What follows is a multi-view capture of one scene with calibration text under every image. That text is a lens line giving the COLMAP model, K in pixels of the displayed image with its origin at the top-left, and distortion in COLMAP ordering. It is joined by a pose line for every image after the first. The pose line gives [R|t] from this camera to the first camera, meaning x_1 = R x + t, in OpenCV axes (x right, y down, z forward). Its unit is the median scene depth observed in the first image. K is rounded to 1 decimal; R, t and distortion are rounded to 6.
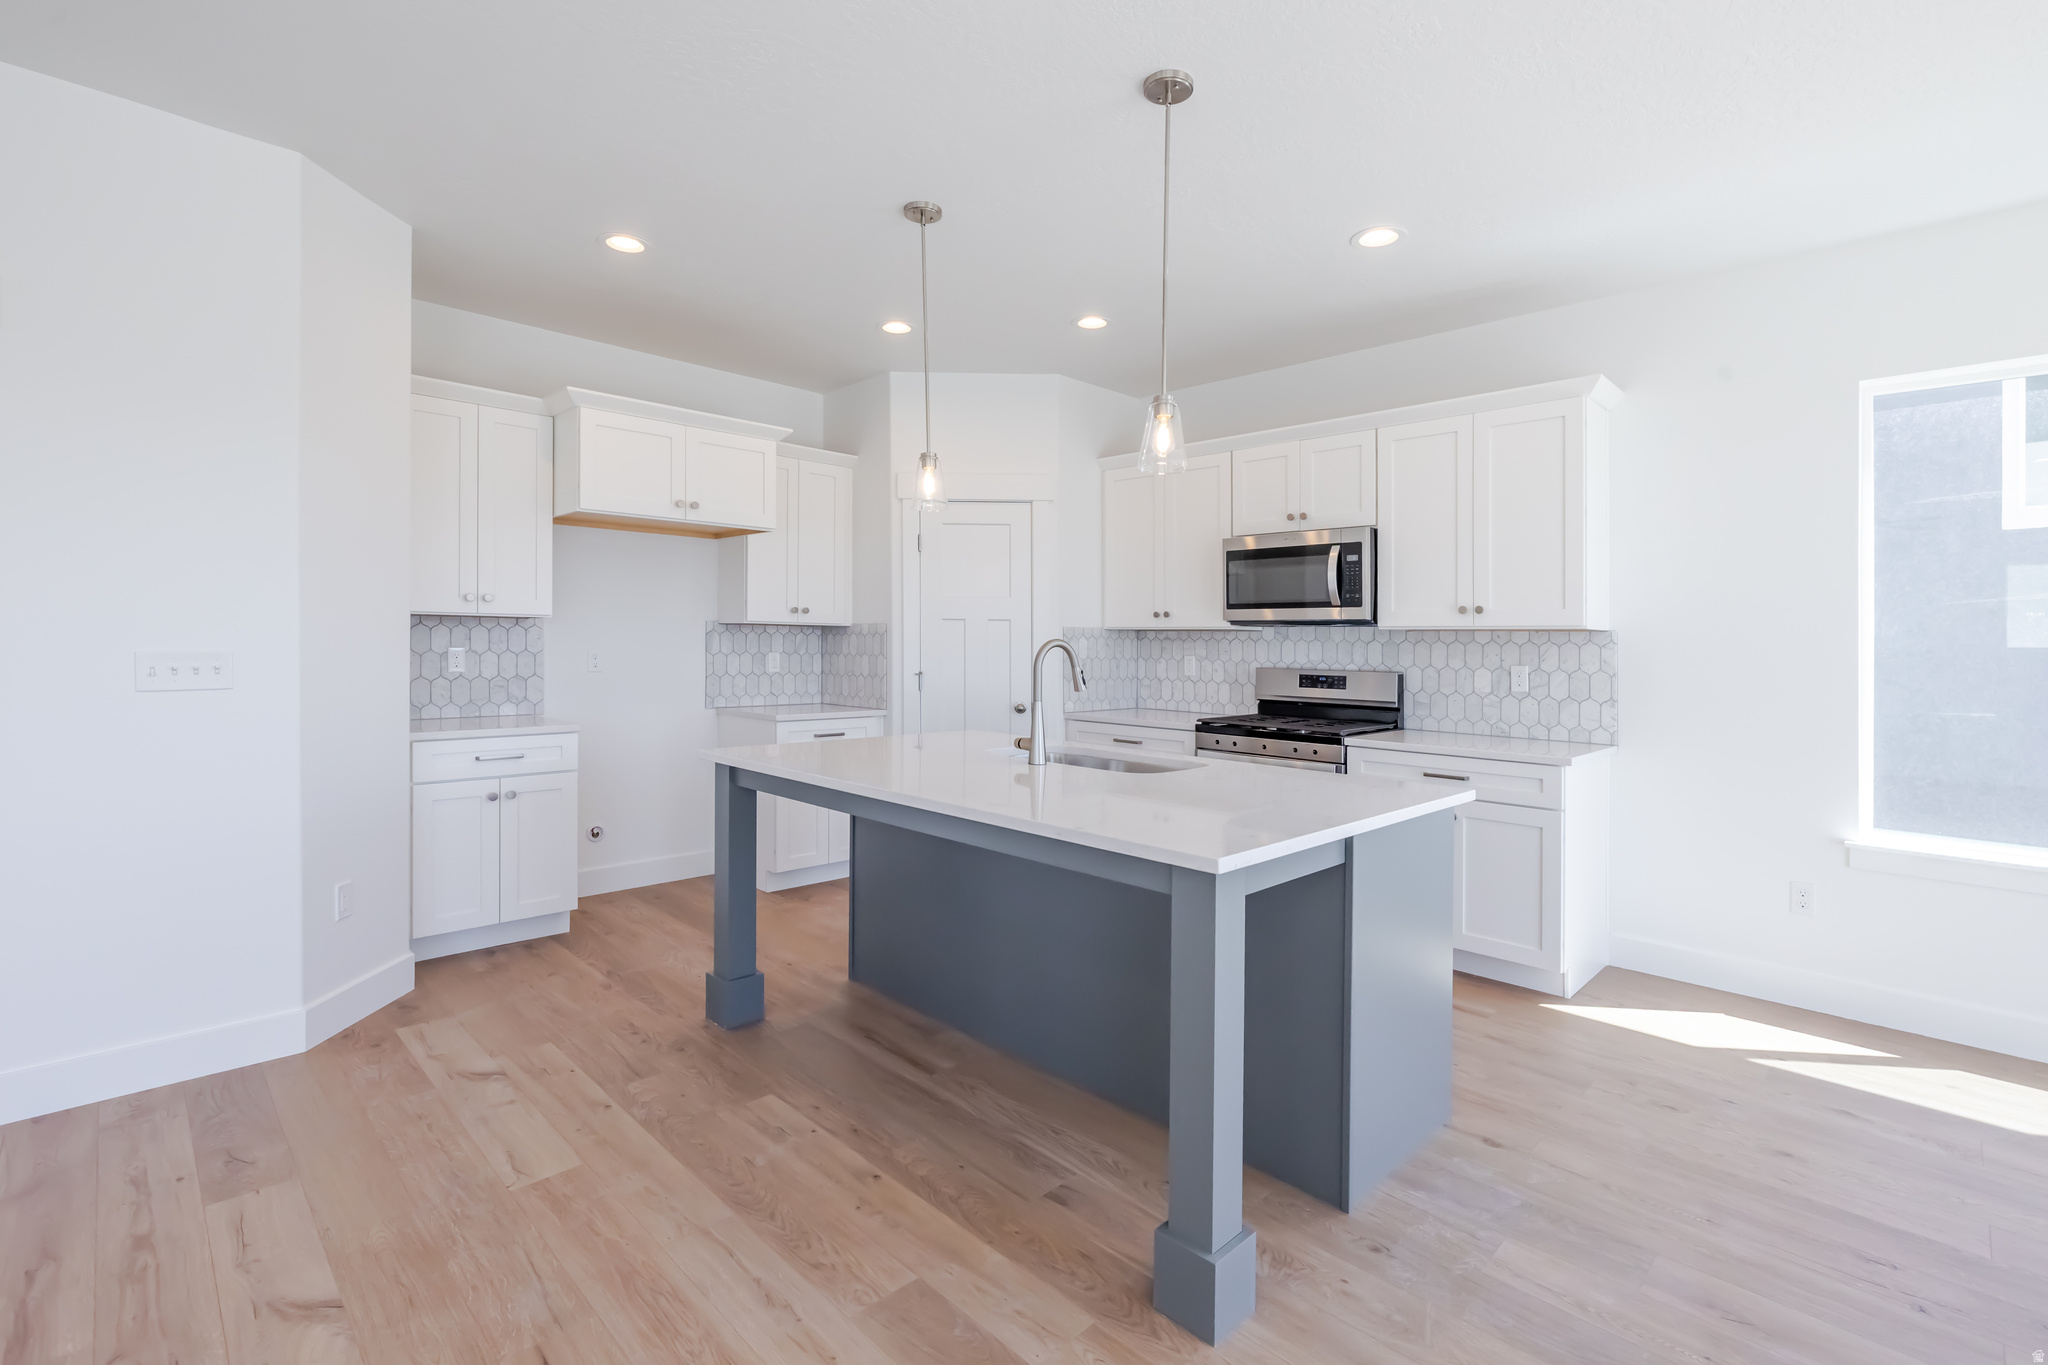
lens RADIAL K [[930.7, 0, 1033.8], [0, 930.7, 642.2], [0, 0, 1]] dist [-0.004328, 0.000627]
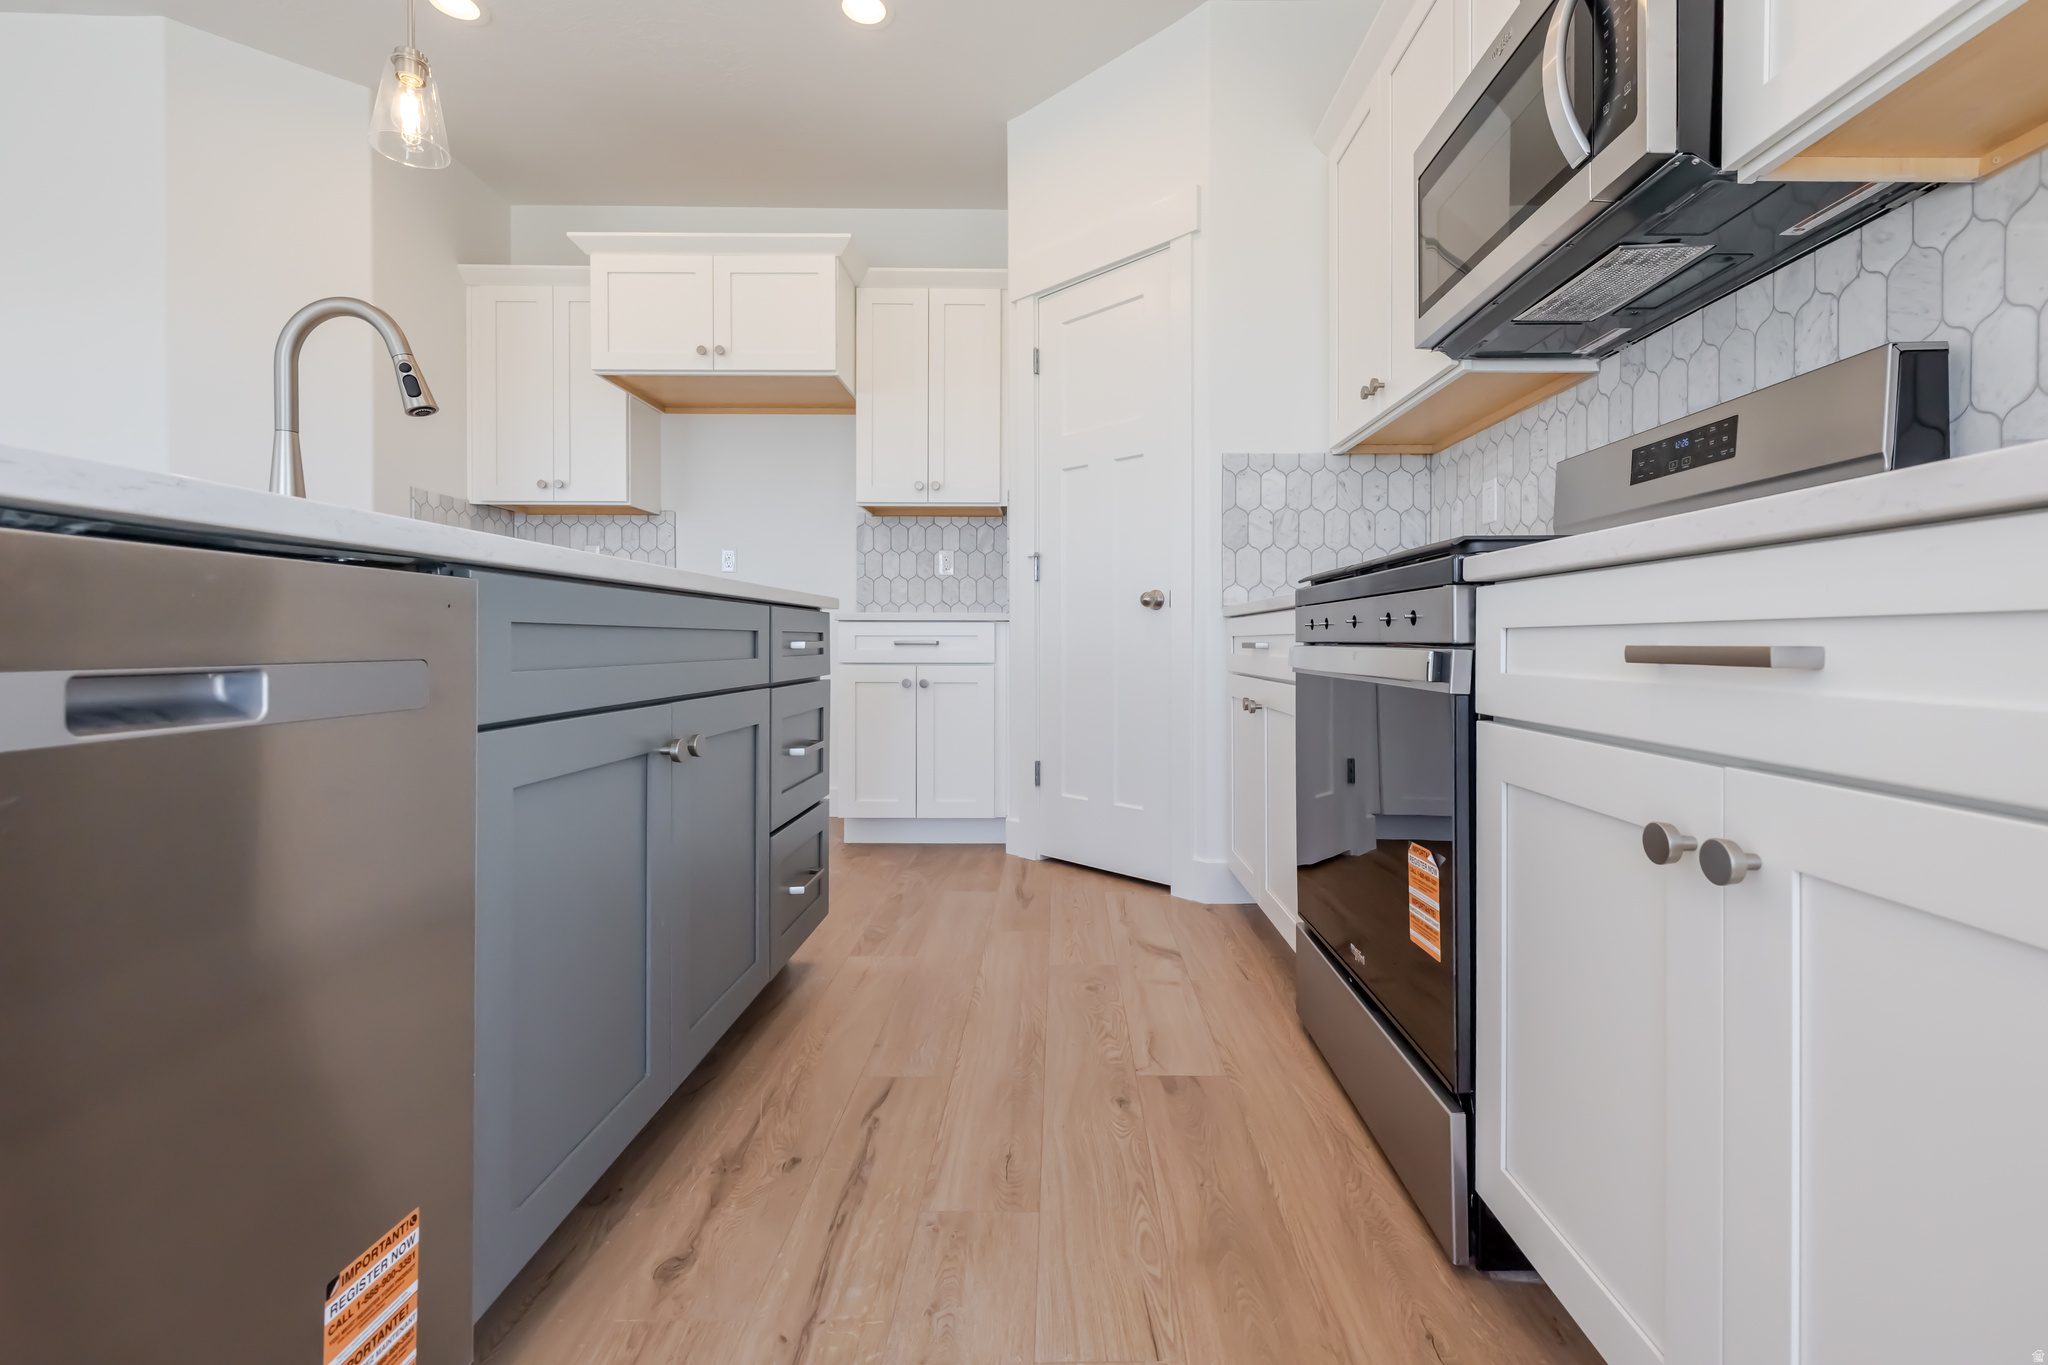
lens RADIAL K [[903.9, 0, 1060.2], [0, 903.9, 652.7], [0, 0, 1]] dist [0.004060, 0.000568]
pose [[0.708695, -0.004732, -0.705499, 0.423702], [0.008224, 0.999965, 0.001553, 0.124968], [0.705467, -0.006902, 0.708710, 0.674279]]
